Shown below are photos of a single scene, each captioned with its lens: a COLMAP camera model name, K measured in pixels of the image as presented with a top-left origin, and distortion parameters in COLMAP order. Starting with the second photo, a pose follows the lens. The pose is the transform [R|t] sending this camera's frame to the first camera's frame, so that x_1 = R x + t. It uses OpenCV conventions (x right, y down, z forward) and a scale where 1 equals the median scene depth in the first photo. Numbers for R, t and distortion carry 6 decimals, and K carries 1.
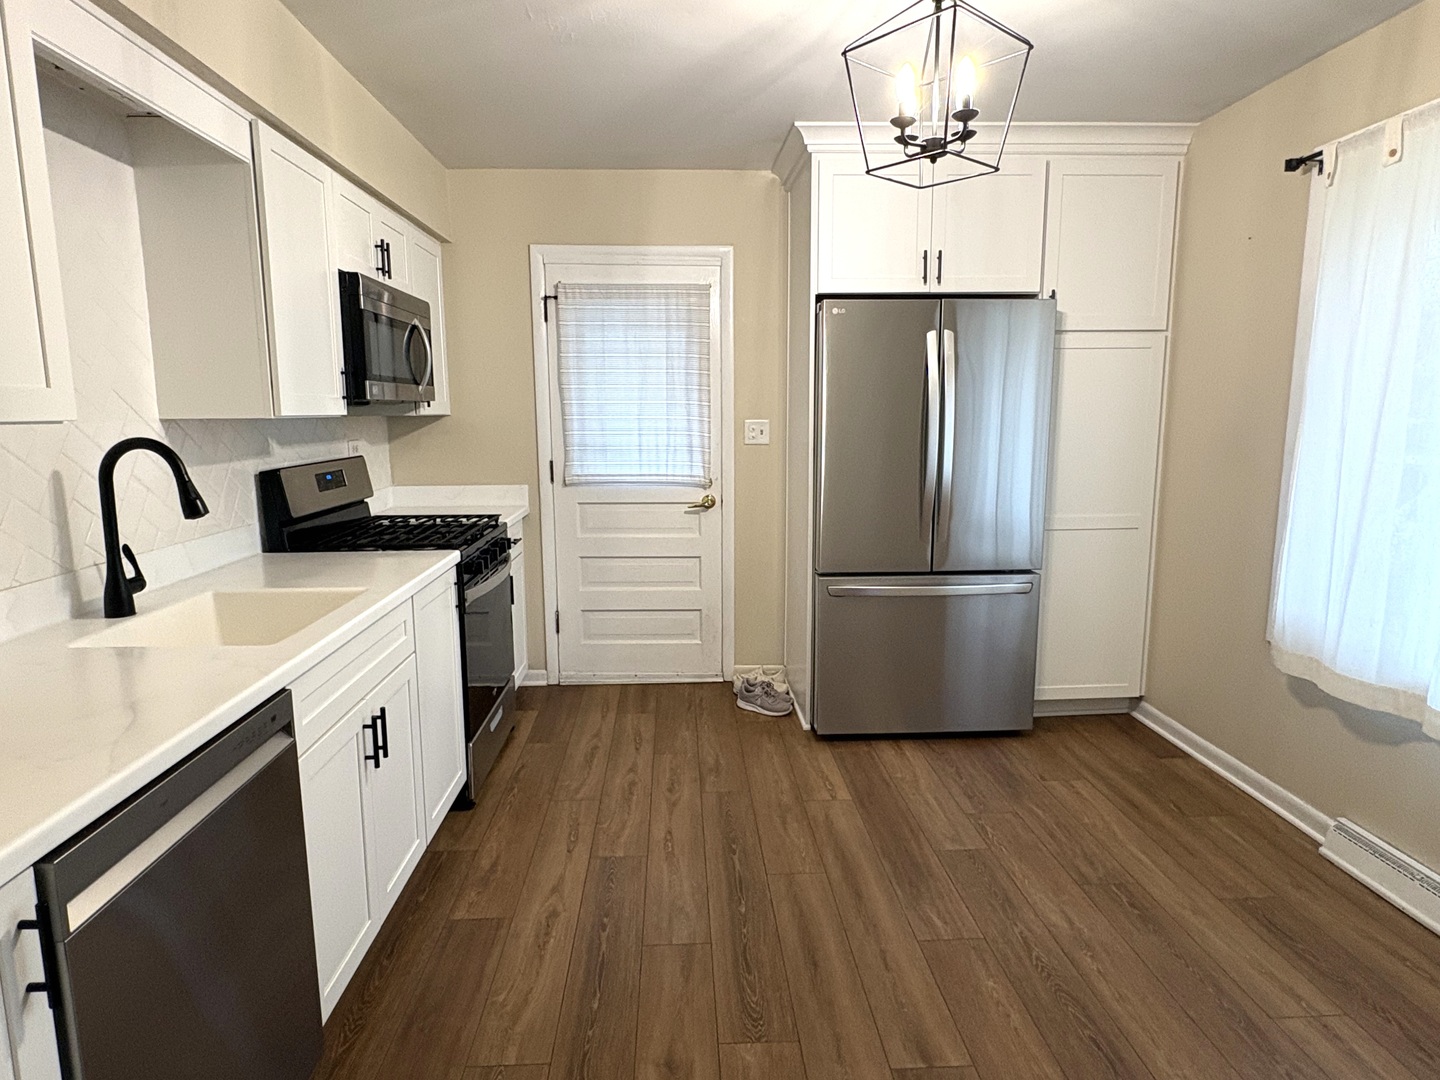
lens RADIAL K [[840.1, 0, 720.0], [0, 840.1, 540.0], [0, 0, 1]] dist [0.000285, -0.000893]
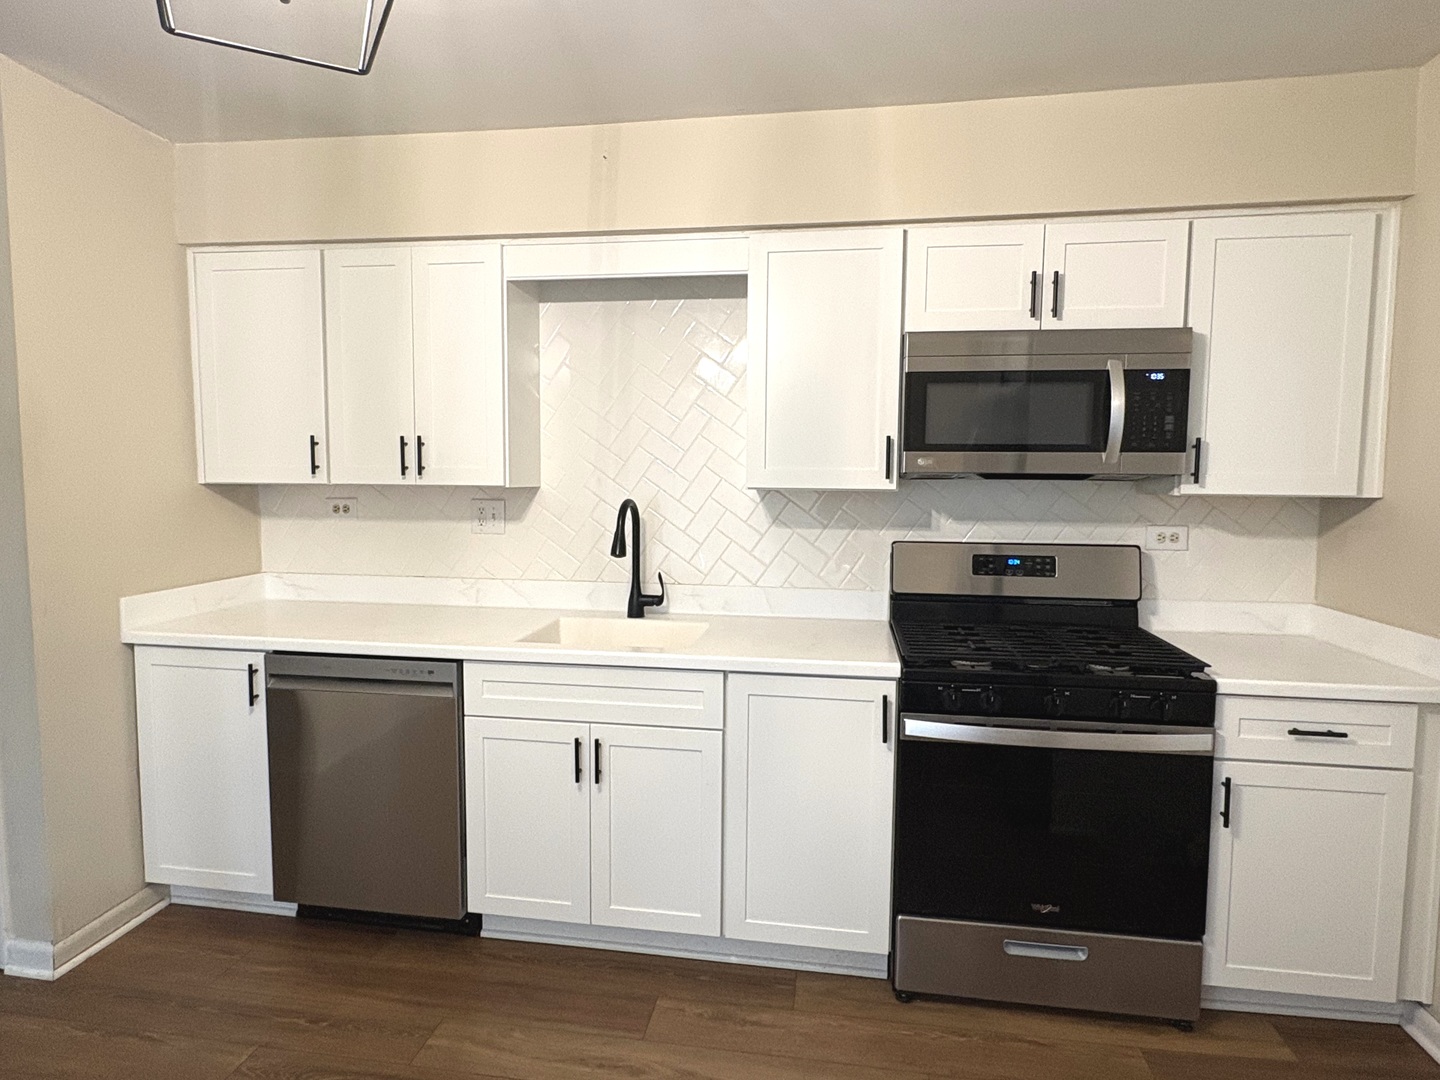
lens RADIAL K [[840.1, 0, 720.0], [0, 840.1, 540.0], [0, 0, 1]] dist [0.000285, -0.000893]
pose [[-0.217632, 0.080481, -0.972707, 0.447829], [-0.159143, 0.980332, 0.116718, -0.154324], [0.962969, 0.180202, -0.200543, 0.911609]]
